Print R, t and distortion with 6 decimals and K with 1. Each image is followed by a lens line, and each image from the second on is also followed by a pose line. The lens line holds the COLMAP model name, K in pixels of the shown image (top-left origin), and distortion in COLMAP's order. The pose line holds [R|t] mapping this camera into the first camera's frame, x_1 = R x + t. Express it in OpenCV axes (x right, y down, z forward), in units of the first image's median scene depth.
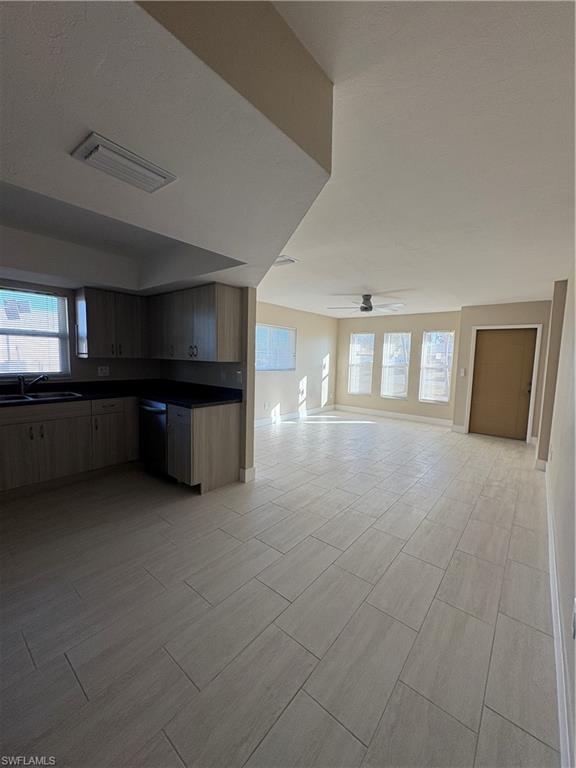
lens RADIAL K [[311.7, 0, 285.5], [0, 311.7, 383.2], [0, 0, 1]] dist [0.016600, -0.000533]
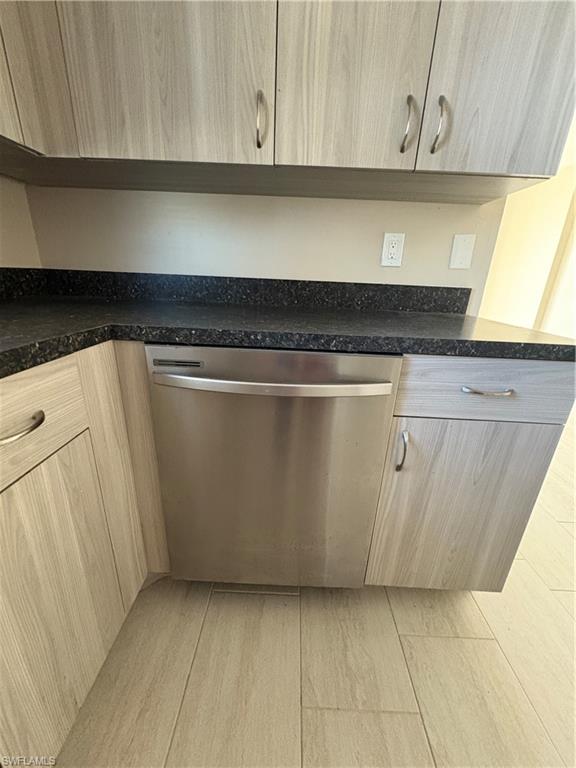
lens RADIAL K [[311.7, 0, 288.5], [0, 311.7, 385.5], [0, 0, 1]] dist [0.016600, -0.000533]
pose [[0.791683, -0.204404, 0.575723, -0.554826], [0.032315, 0.955060, 0.294646, 0.012451], [-0.610077, -0.214662, 0.762710, 0.833532]]
